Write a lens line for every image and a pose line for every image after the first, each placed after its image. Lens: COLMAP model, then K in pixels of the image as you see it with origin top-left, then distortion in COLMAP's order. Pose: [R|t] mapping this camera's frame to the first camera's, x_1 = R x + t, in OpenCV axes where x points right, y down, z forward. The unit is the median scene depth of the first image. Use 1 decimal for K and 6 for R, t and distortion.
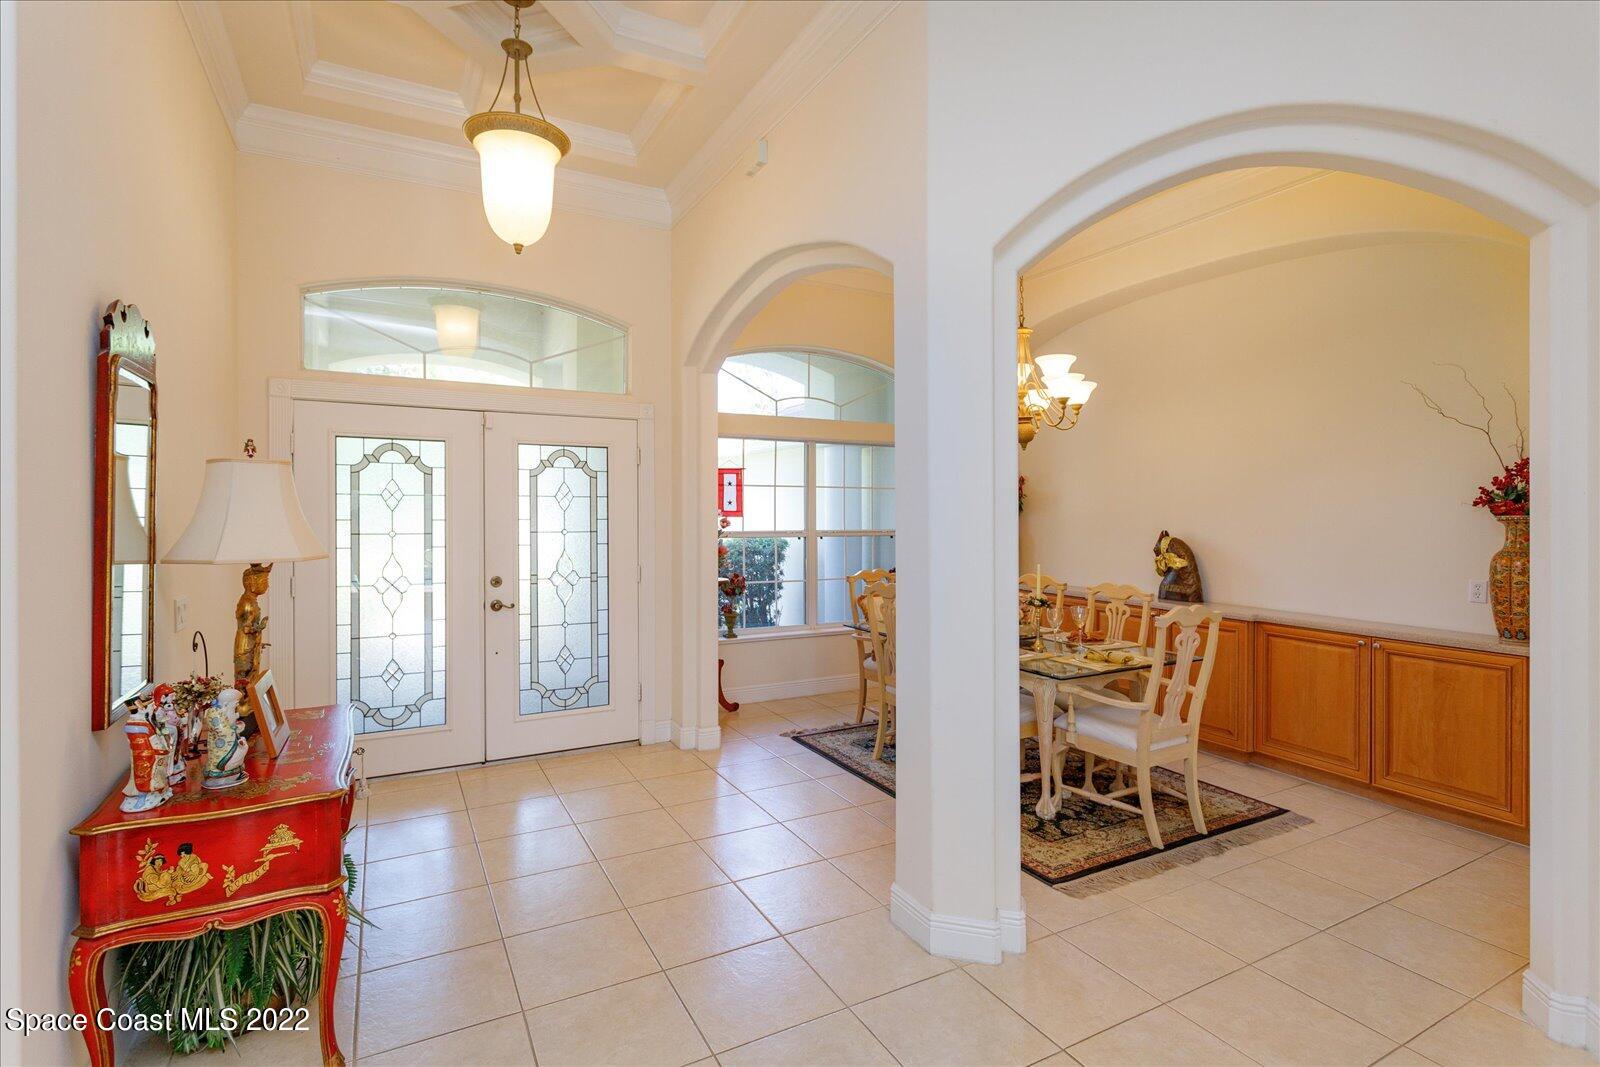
lens RADIAL K [[779.9, 0, 803.7], [0, 779.9, 531.0], [0, 0, 1]] dist [0.008199, -0.000462]
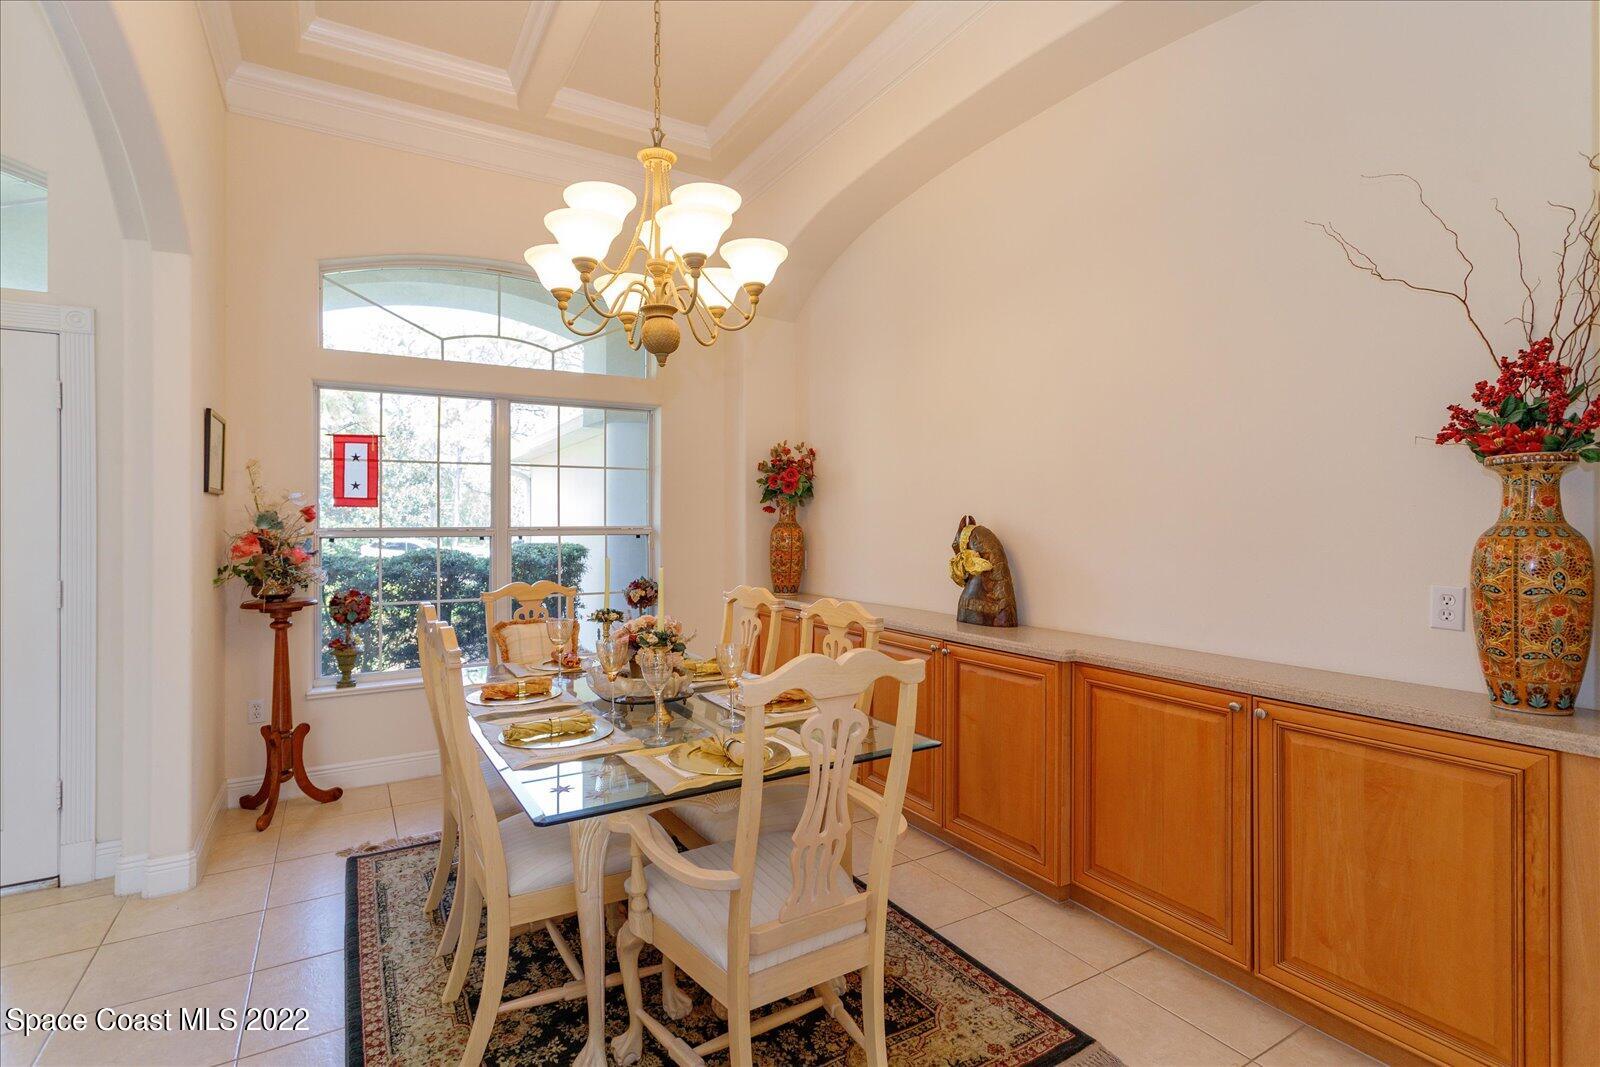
lens RADIAL K [[779.9, 0, 790.7], [0, 779.9, 549.1], [0, 0, 1]] dist [0.008199, -0.000462]
pose [[0.999478, -0.011878, 0.030043, 0.380829], [0.011699, 0.999913, 0.006127, 0.027591], [-0.030113, -0.005772, 0.999530, 0.459309]]
